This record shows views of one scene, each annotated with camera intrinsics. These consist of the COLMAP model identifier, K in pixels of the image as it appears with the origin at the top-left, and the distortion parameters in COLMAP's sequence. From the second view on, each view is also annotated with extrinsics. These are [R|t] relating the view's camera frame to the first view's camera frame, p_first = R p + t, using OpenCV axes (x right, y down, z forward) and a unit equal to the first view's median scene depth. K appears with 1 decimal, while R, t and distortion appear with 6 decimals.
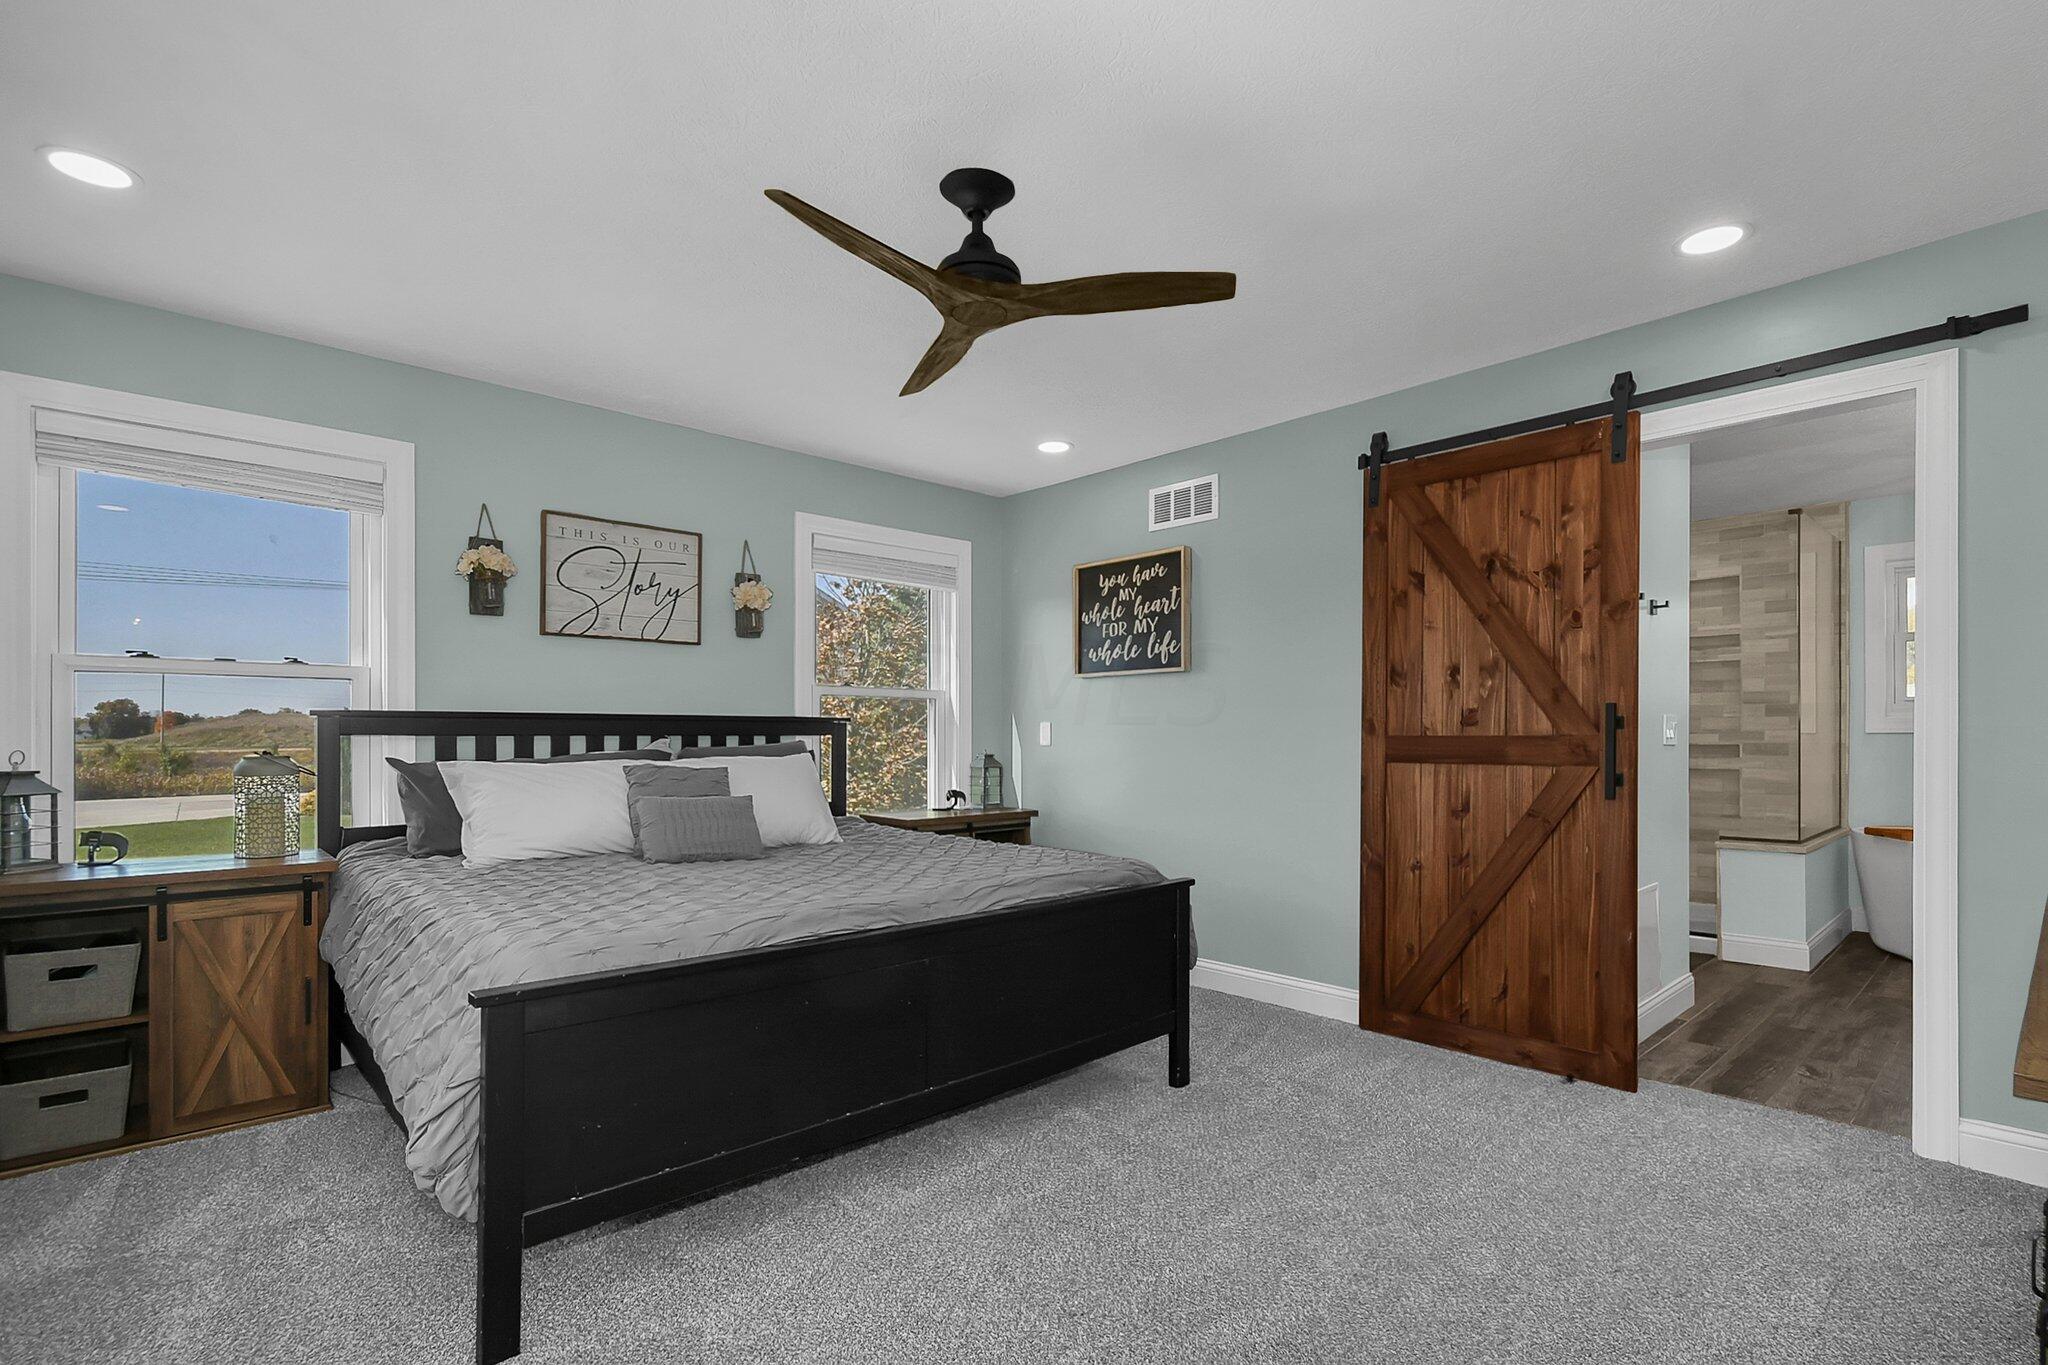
lens RADIAL K [[948.9, 0, 1021.7], [0, 948.9, 727.7], [0, 0, 1]] dist [0.002570, 0.000086]
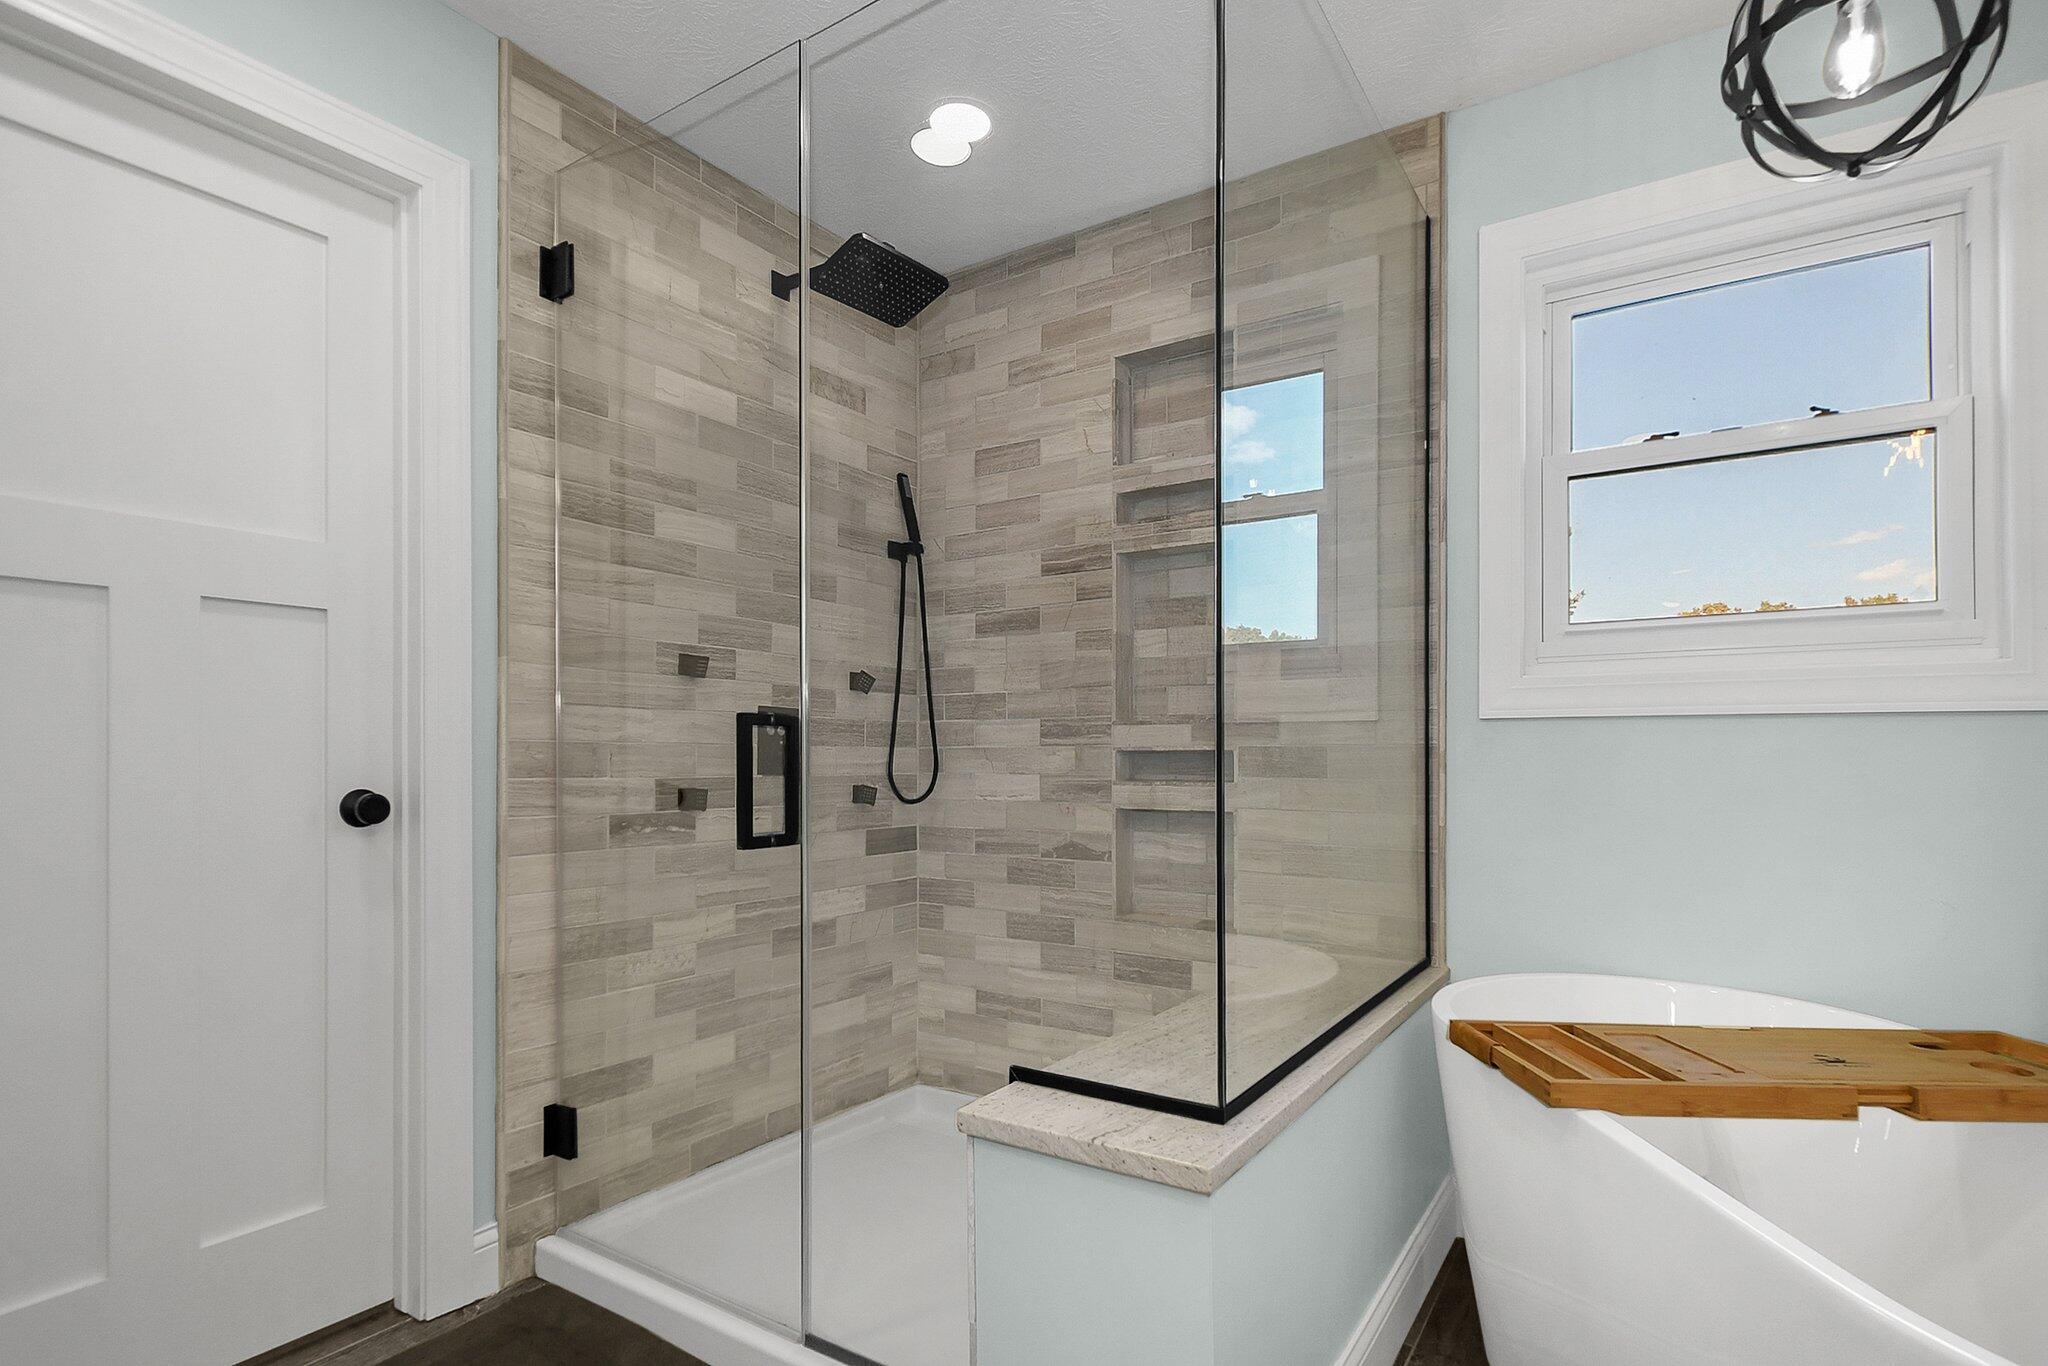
lens RADIAL K [[1032.7, 0, 1030.6], [0, 1032.7, 744.6], [0, 0, 1]] dist [-0.002904, -0.000272]
pose [[0.972752, -0.000706, 0.231849, 0.605868], [0.000857, 0.999999, -0.000552, 0.015893], [-0.231848, 0.000735, 0.972752, 0.629544]]
